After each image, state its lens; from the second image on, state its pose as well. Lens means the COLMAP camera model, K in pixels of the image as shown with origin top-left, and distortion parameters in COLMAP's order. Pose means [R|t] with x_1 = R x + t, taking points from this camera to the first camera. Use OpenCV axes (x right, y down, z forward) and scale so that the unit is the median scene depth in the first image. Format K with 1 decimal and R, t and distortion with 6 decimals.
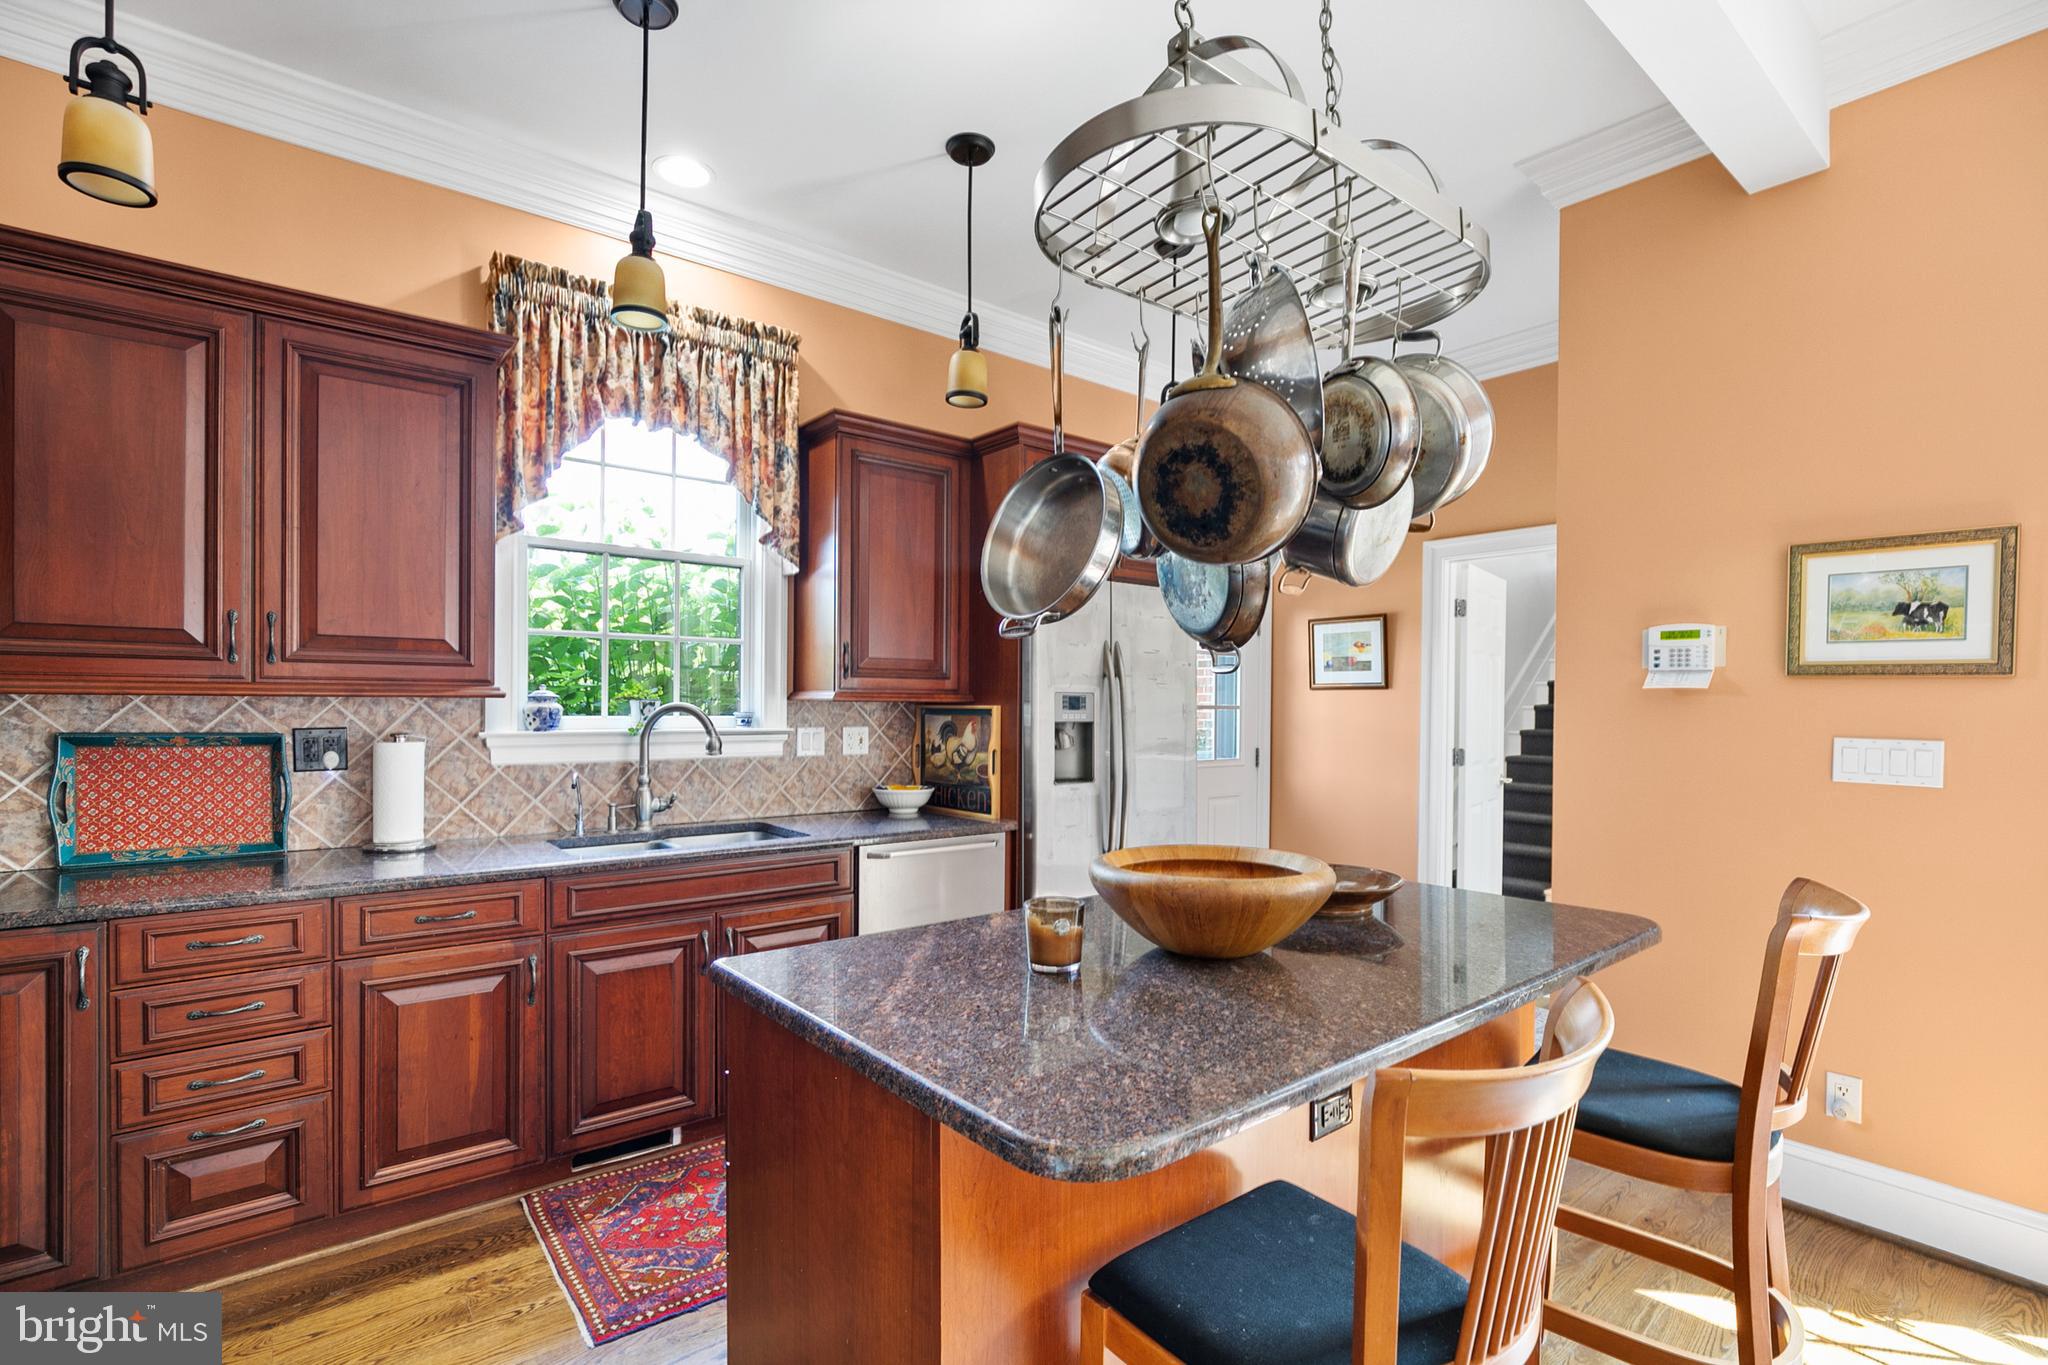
lens RADIAL K [[934.4, 0, 1020.9], [0, 934.4, 710.1], [0, 0, 1]] dist [-0.015521, 0.004958]
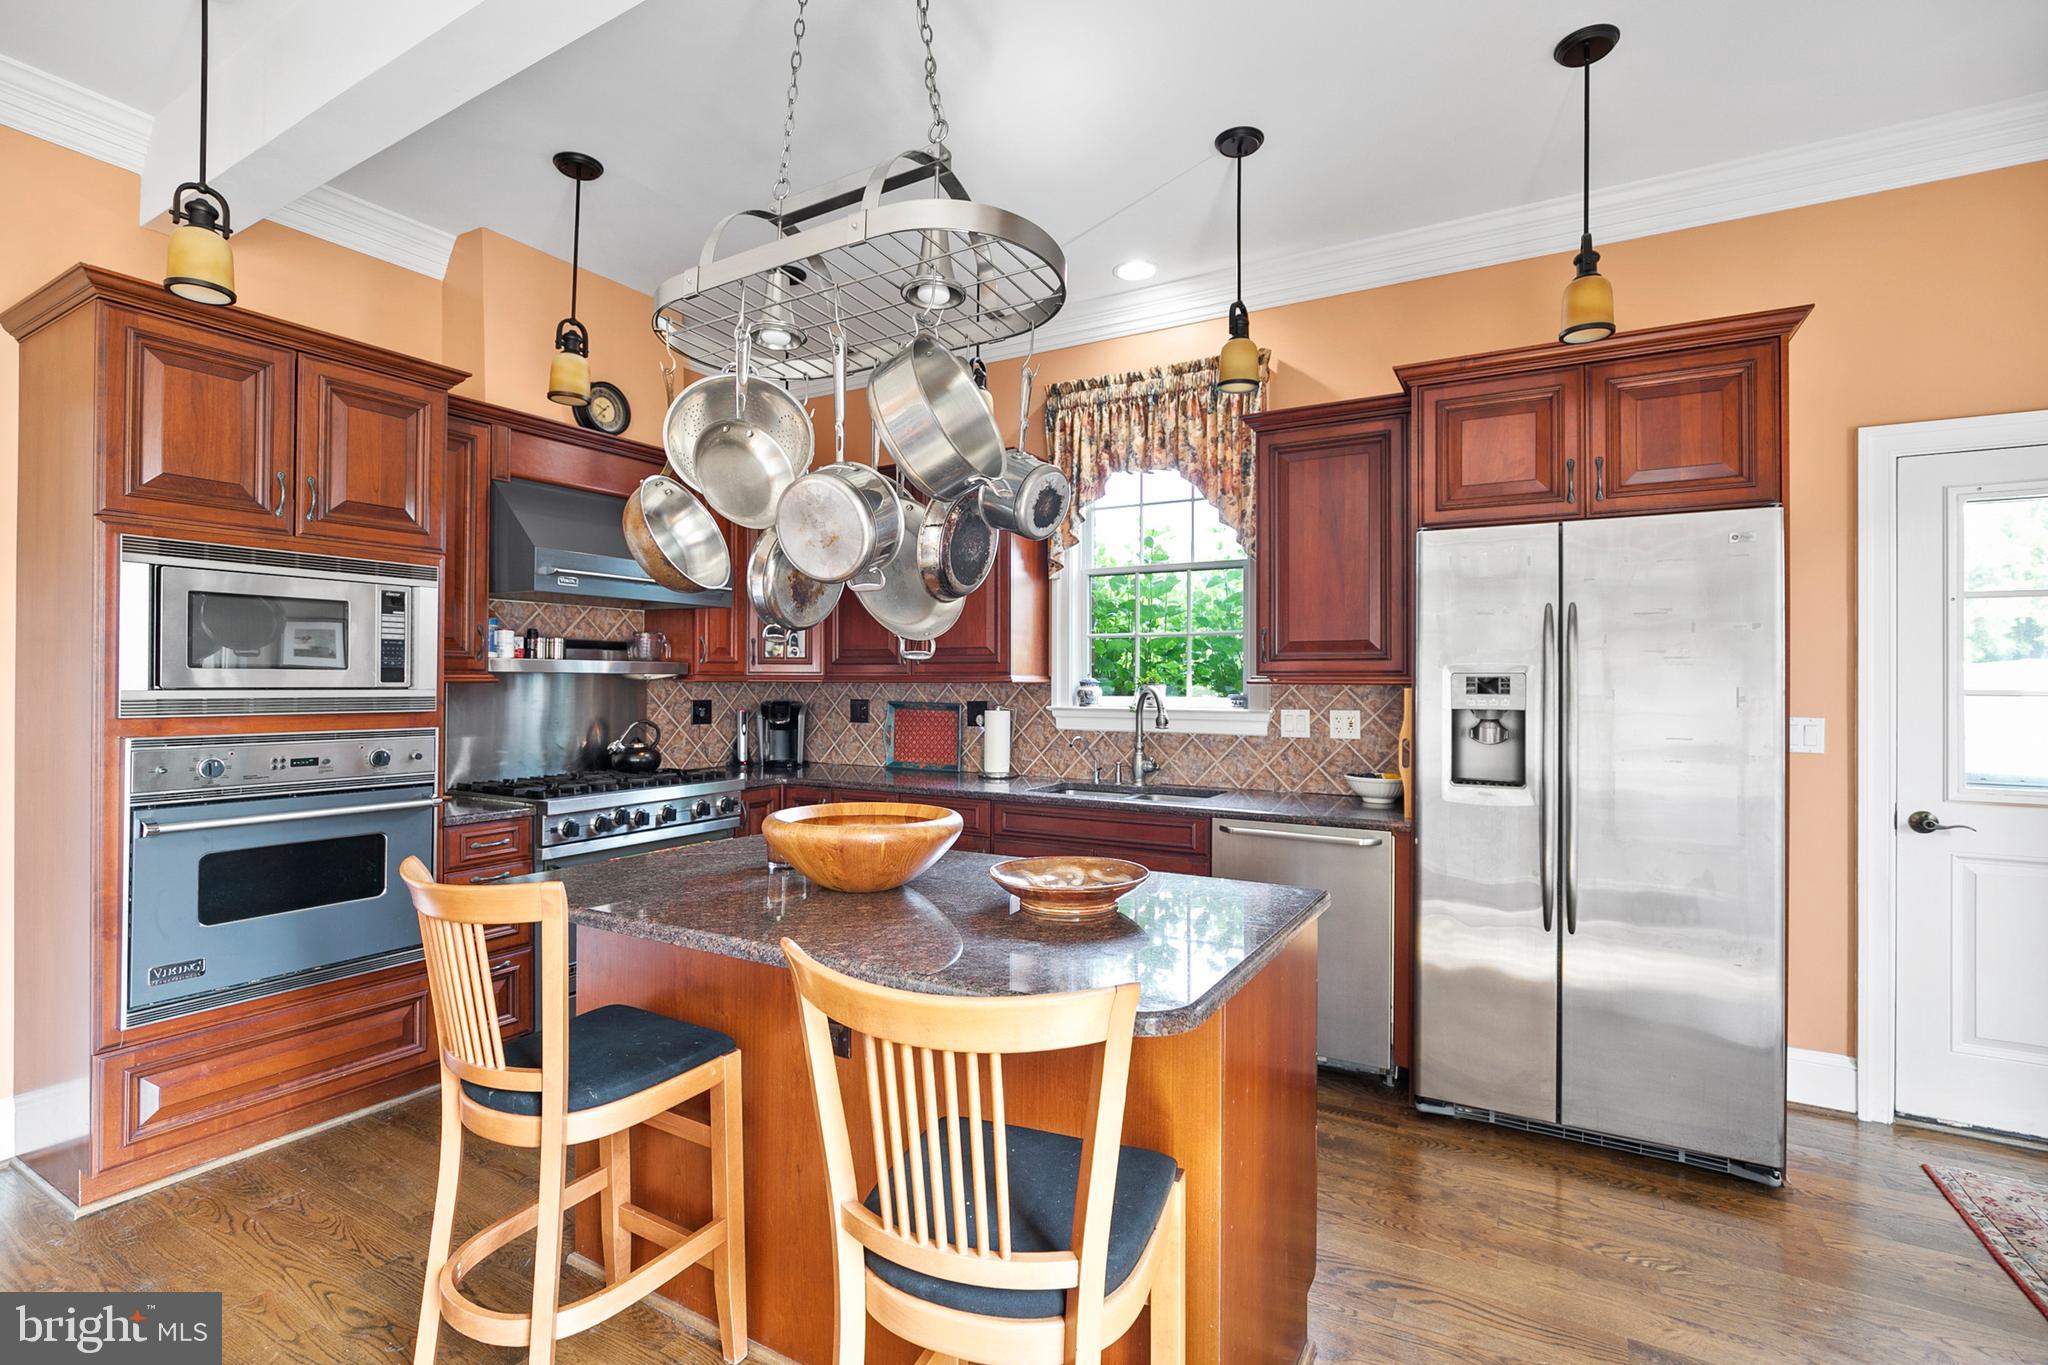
lens RADIAL K [[934.4, 0, 1014.0], [0, 934.4, 678.7], [0, 0, 1]] dist [-0.015521, 0.004958]
pose [[0.356099, -0.012672, -0.934362, 0.725935], [-0.010908, 0.999784, -0.017717, 0.006496], [0.934385, 0.016501, 0.355883, 0.374894]]
